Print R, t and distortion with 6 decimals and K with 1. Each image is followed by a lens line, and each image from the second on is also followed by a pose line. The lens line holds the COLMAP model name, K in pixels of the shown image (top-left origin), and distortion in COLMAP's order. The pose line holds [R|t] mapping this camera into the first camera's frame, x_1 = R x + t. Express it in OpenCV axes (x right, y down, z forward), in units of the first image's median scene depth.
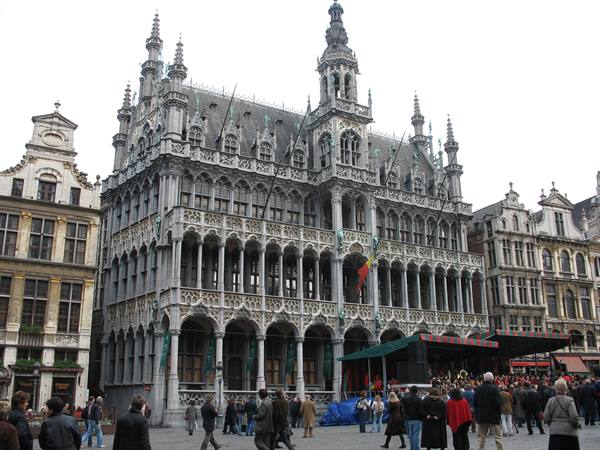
lens RADIAL K [[631.5, 0, 299.4], [0, 631.5, 222.8], [0, 0, 1]] dist [-0.069834, 0.000000]
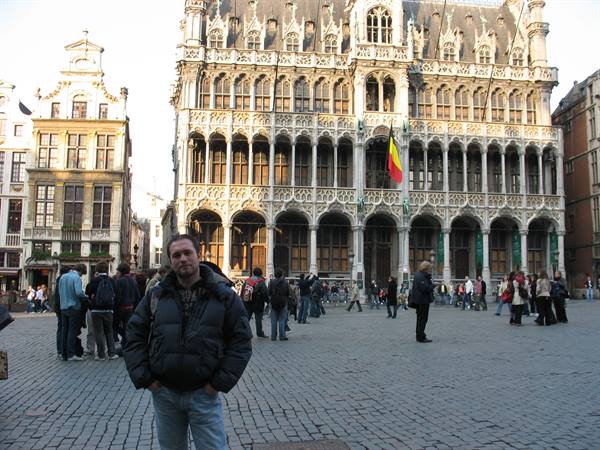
lens RADIAL K [[548.6, 0, 300.3], [0, 548.6, 227.6], [0, 0, 1]] dist [-0.030130, 0.000000]
pose [[0.900891, -0.034277, -0.432690, 0.339831], [0.105292, 0.984360, 0.141244, 0.055533], [0.421081, -0.172804, 0.890410, 0.194098]]
